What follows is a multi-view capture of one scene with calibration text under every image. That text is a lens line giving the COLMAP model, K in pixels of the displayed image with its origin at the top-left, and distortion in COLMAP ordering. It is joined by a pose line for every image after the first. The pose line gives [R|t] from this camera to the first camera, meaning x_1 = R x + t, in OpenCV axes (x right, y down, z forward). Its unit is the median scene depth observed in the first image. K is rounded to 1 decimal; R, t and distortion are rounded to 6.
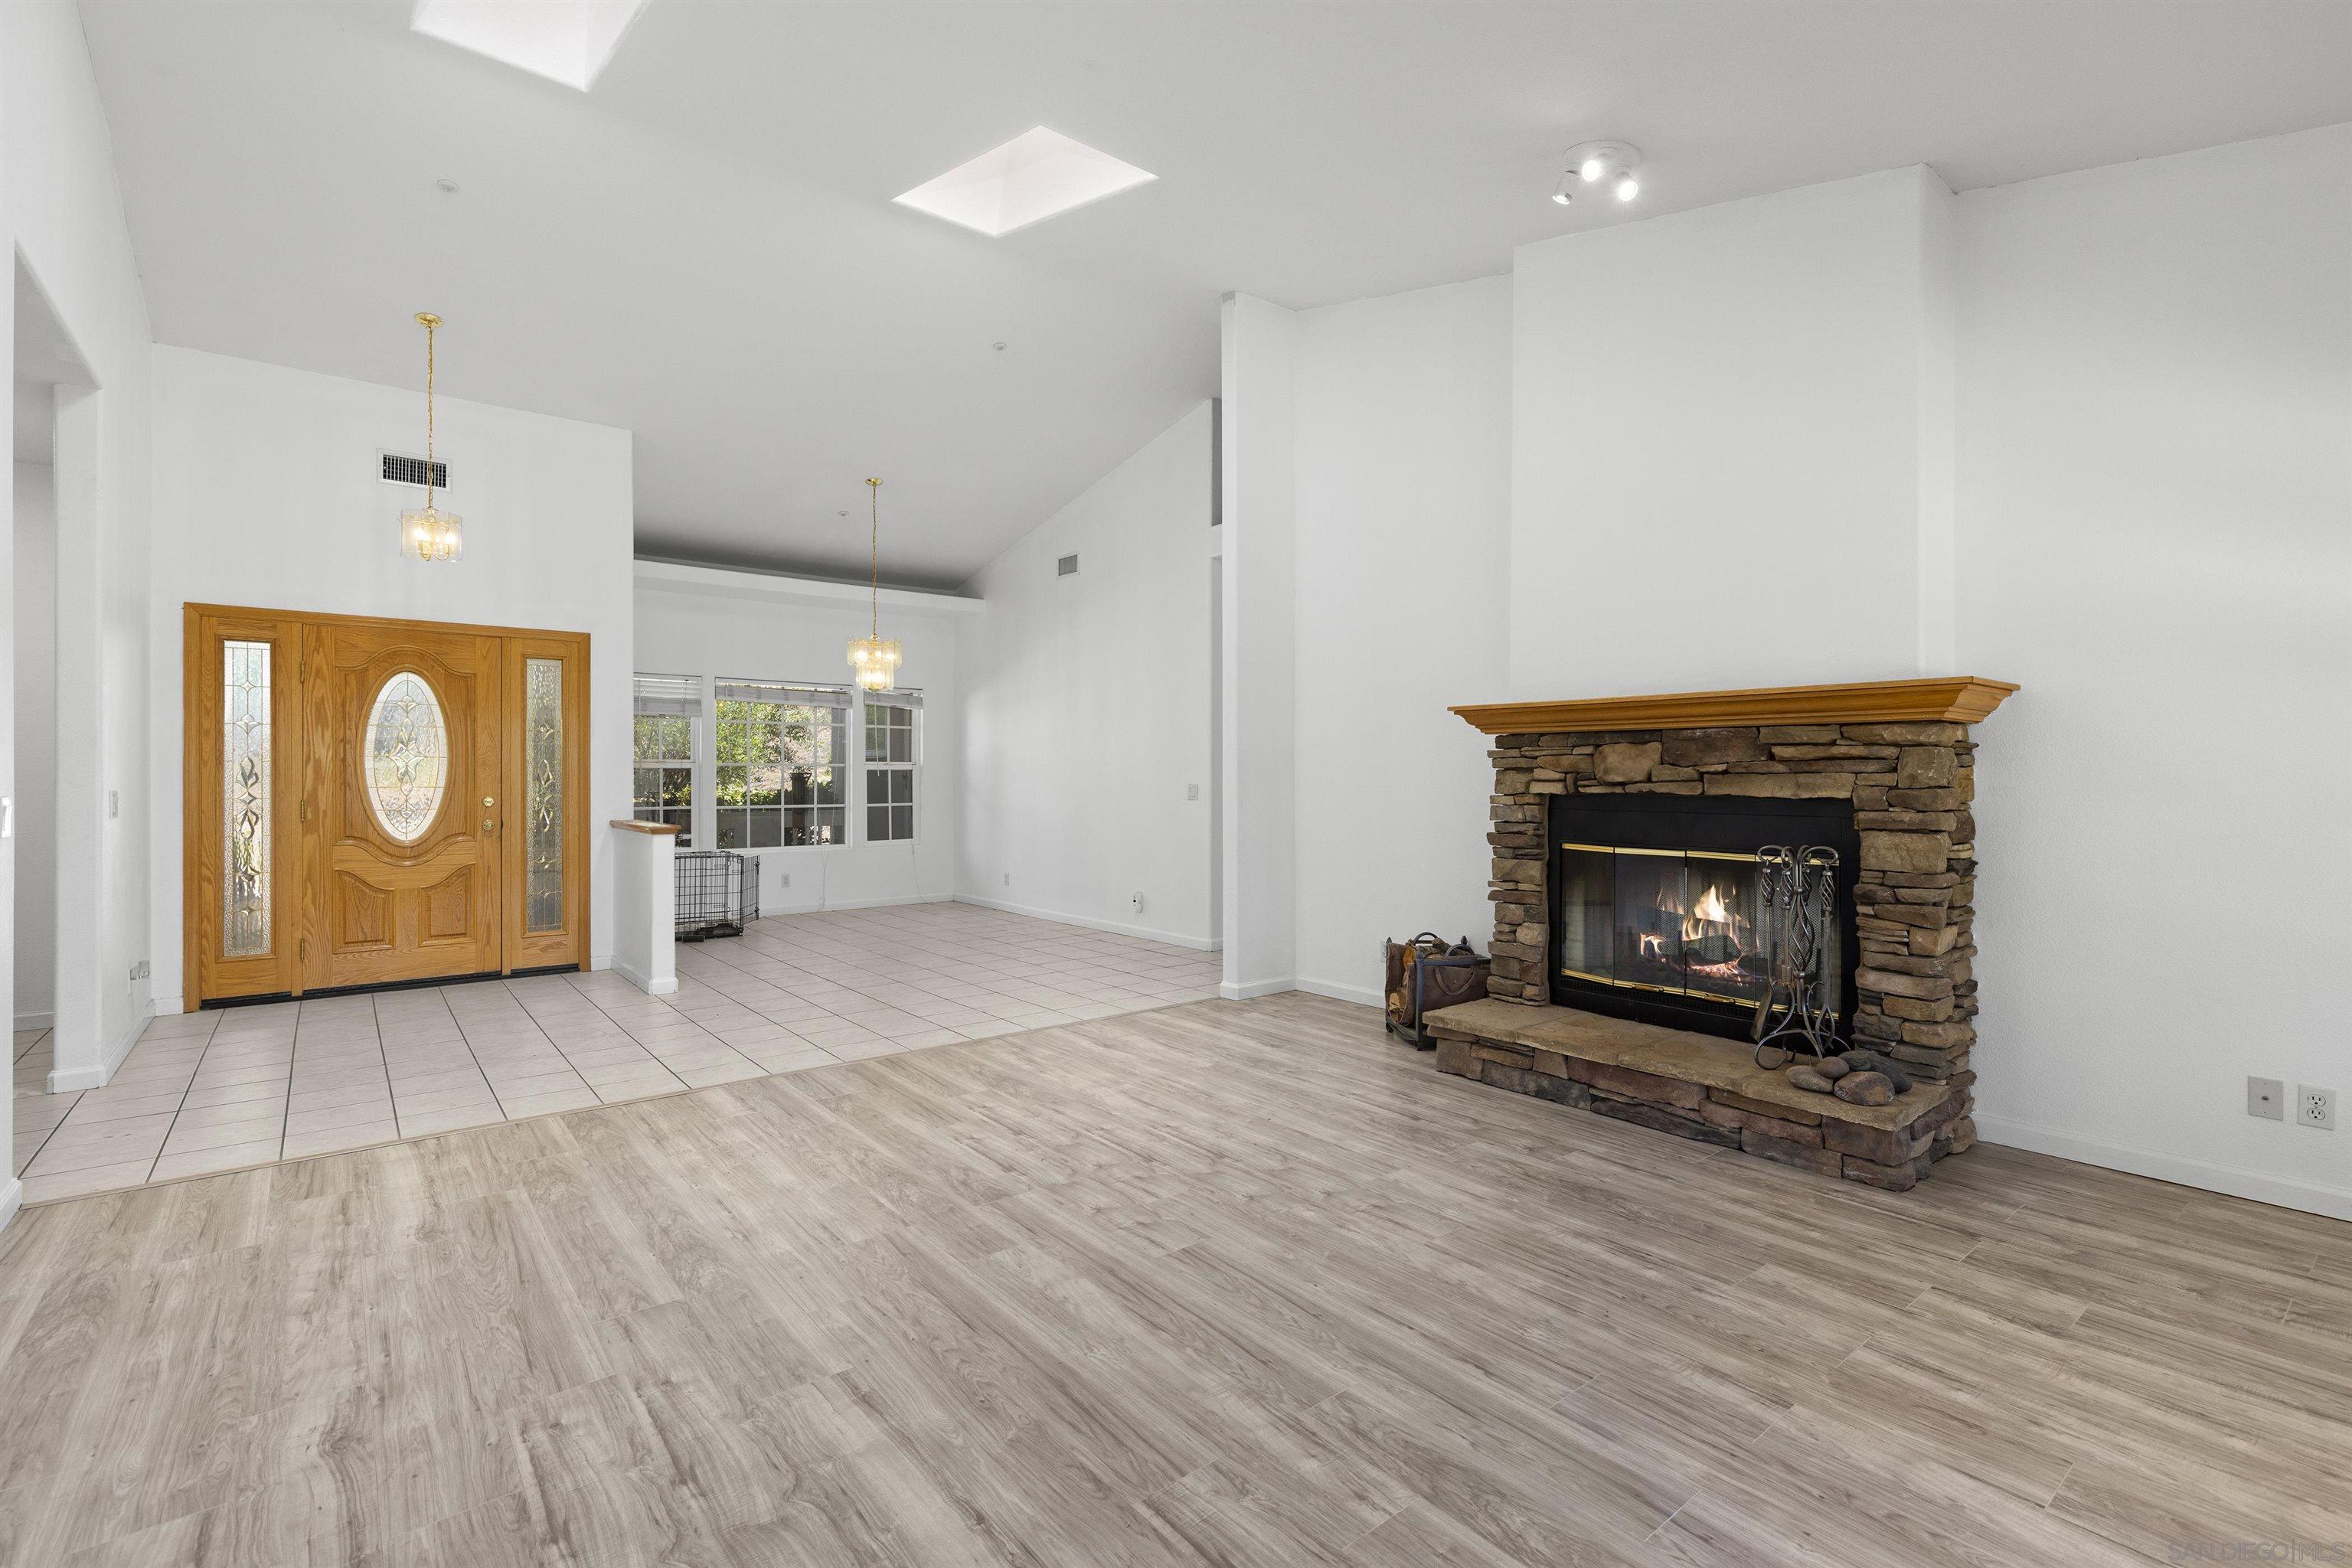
lens RADIAL K [[1058.2, 0, 1166.3], [0, 1058.2, 776.7], [0, 0, 1]] dist [0.004271, -0.000057]
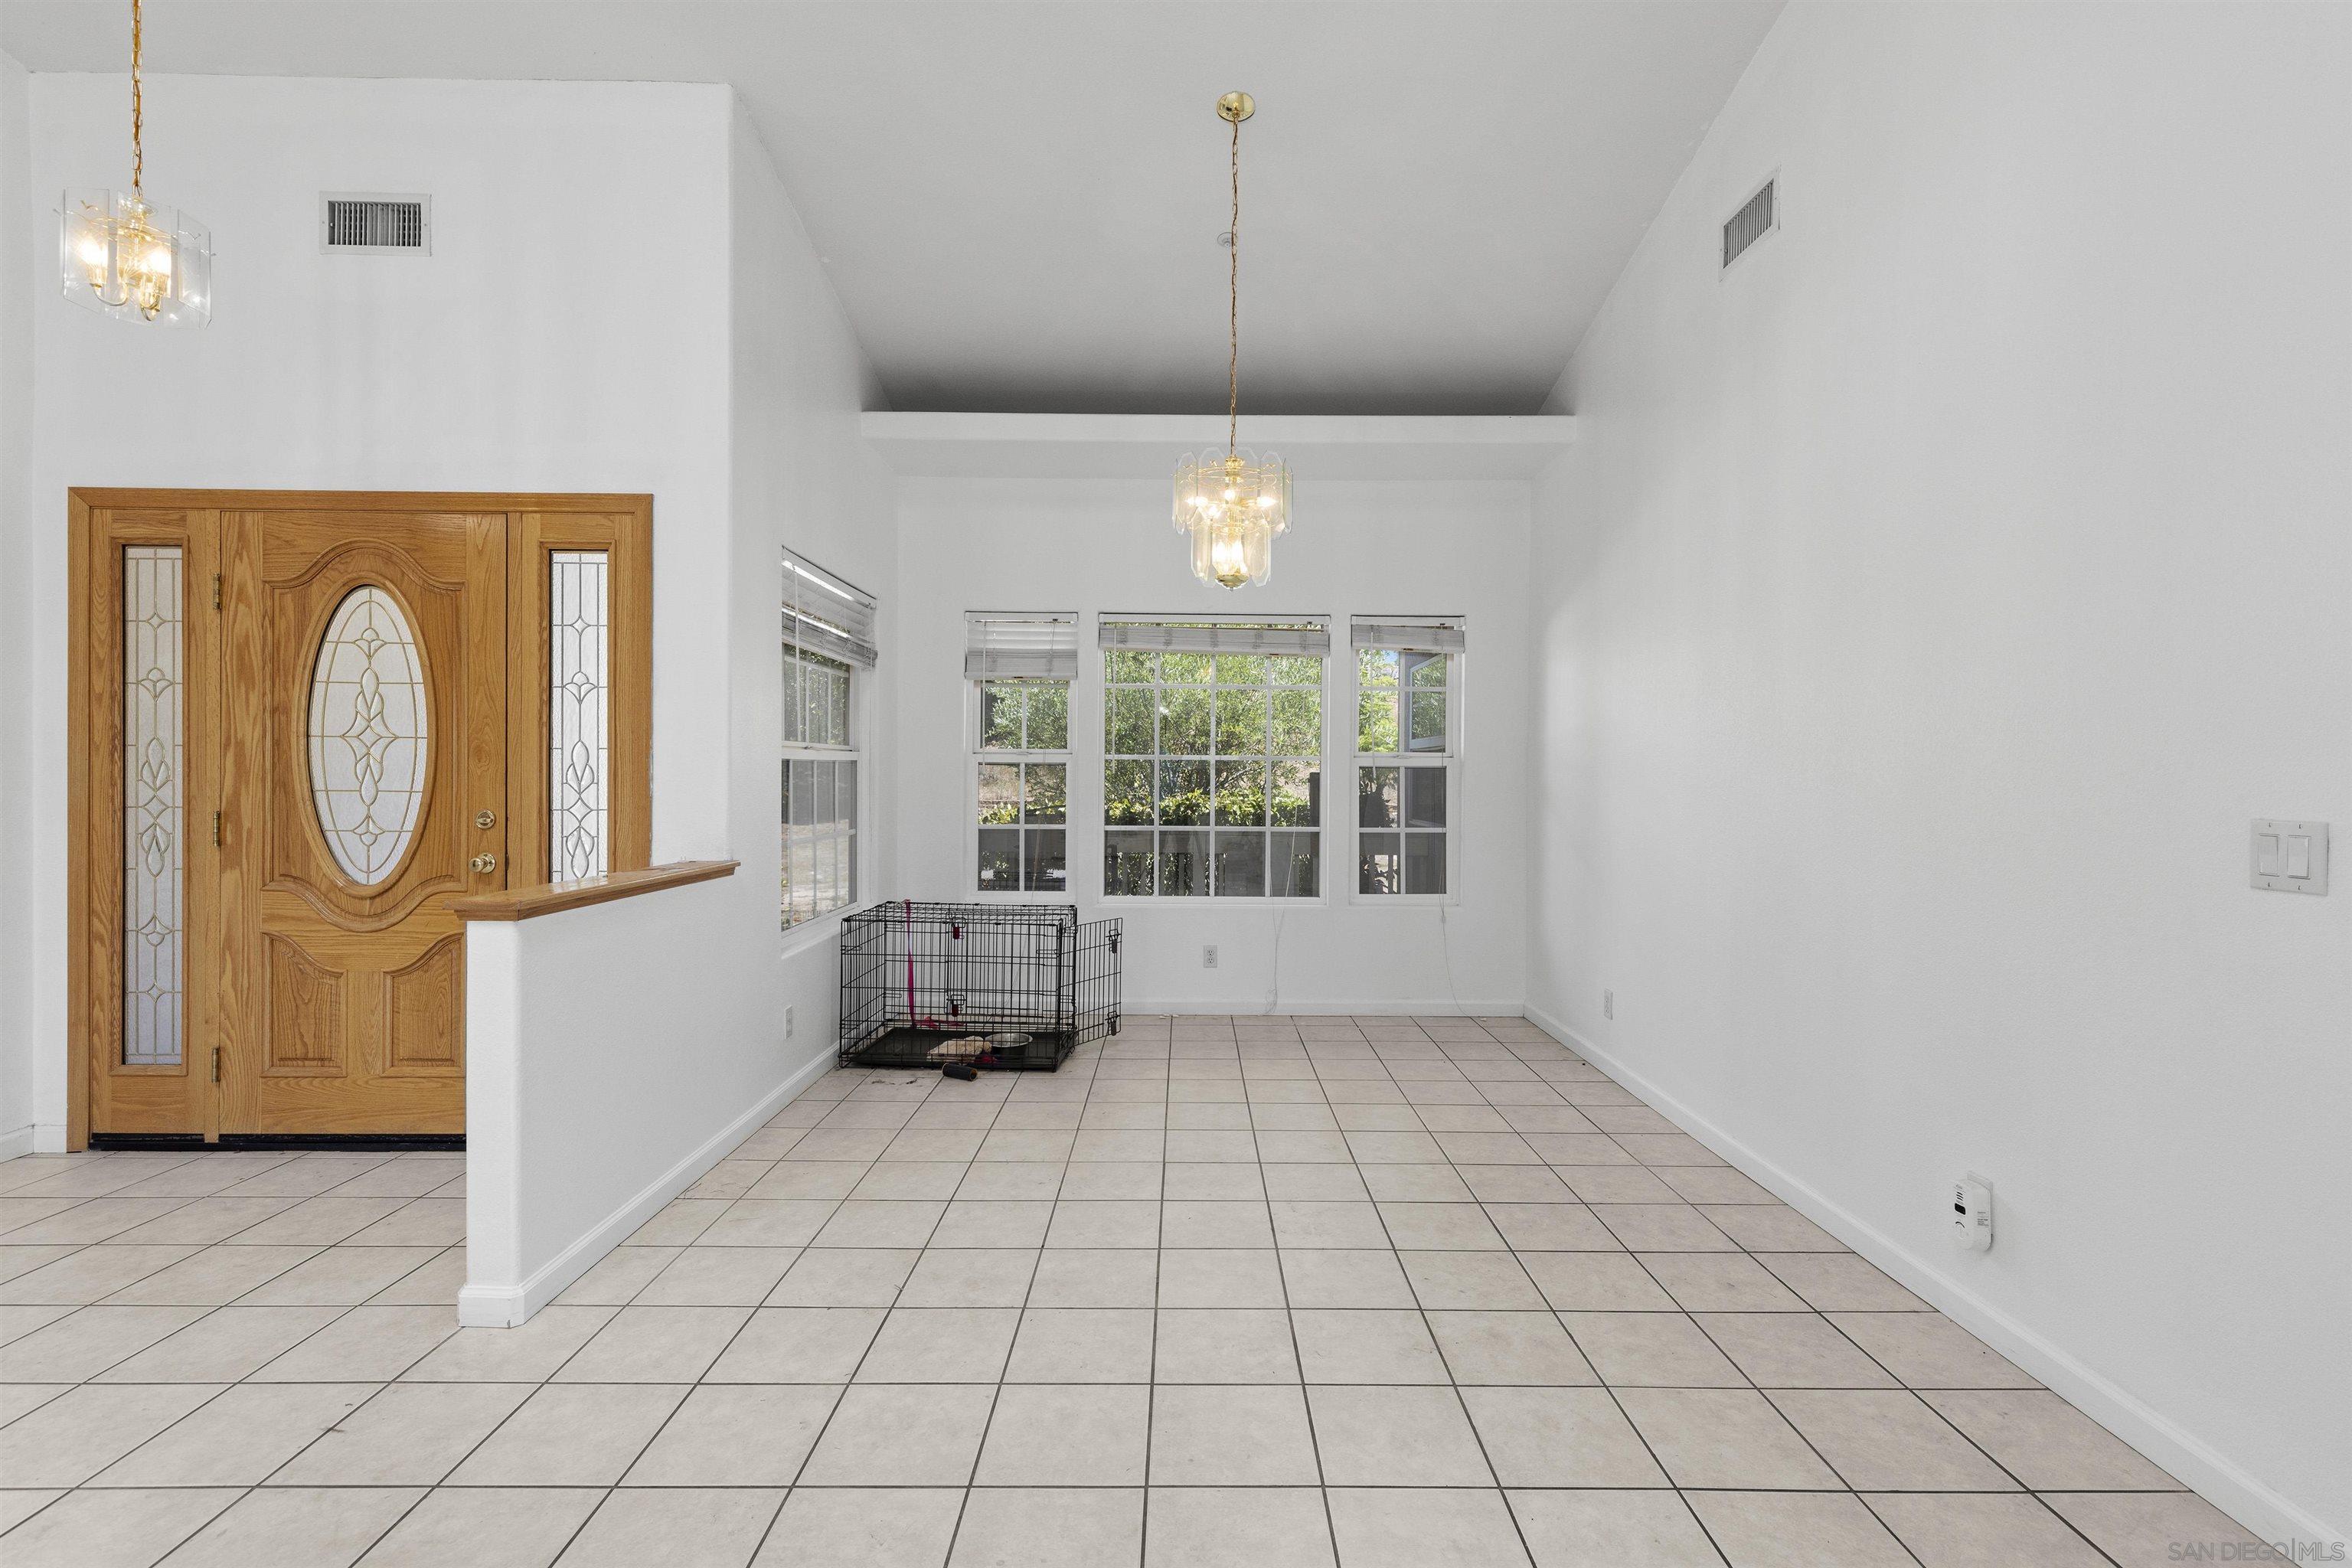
lens RADIAL K [[1058.2, 0, 1185.3], [0, 1058.2, 782.3], [0, 0, 1]] dist [0.004271, -0.000057]
pose [[0.794542, 0.009976, -0.607127, -0.029372], [-0.007534, 0.999950, 0.006571, -0.001714], [0.607162, -0.000647, 0.794577, 0.813483]]
